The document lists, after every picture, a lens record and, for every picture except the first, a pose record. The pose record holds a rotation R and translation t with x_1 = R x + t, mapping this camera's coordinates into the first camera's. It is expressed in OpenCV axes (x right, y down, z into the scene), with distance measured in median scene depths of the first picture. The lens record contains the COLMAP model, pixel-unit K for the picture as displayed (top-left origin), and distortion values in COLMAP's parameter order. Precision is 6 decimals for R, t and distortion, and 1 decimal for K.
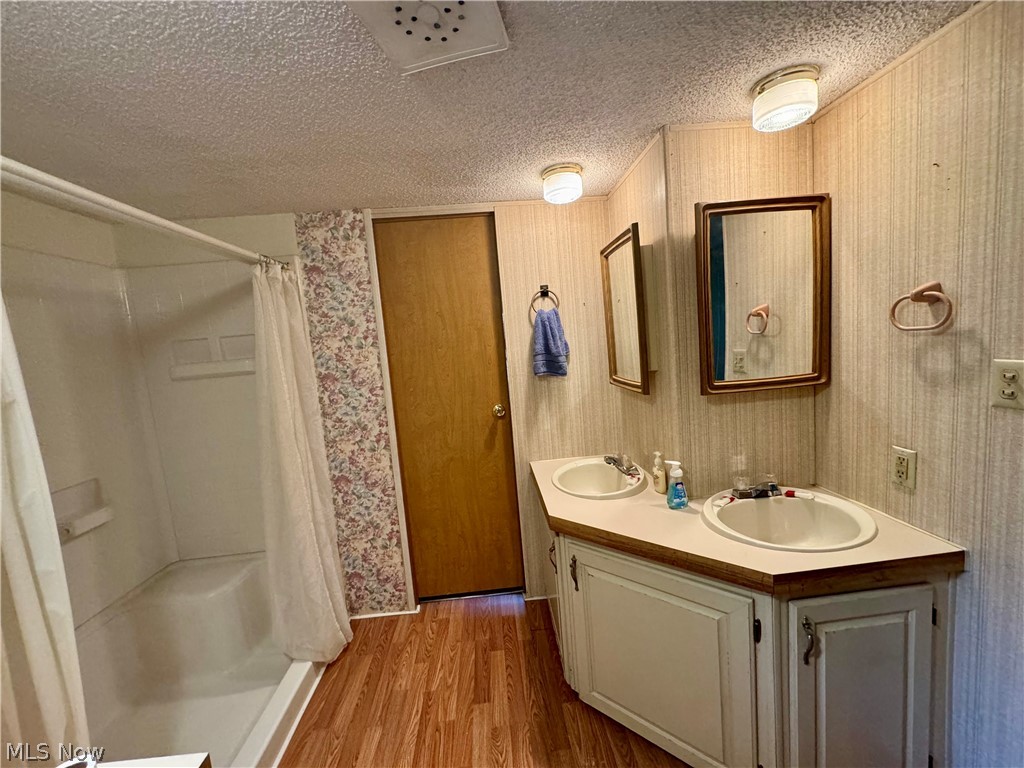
lens RADIAL K [[409.8, 0, 512.0], [0, 409.8, 384.0], [0, 0, 1]] dist [-0.000206, 0.000031]
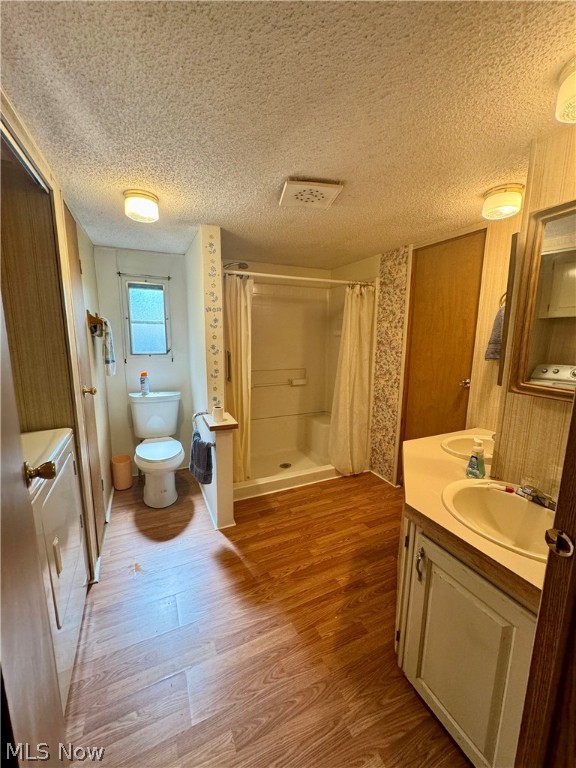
lens RADIAL K [[307.4, 0, 288.0], [0, 307.4, 384.0], [0, 0, 1]] dist [-0.000206, 0.000031]
pose [[0.358847, 0.234270, -0.903519, 0.715788], [-0.132614, 0.970967, 0.199088, -0.057075], [0.923928, 0.048377, 0.379496, 0.090866]]
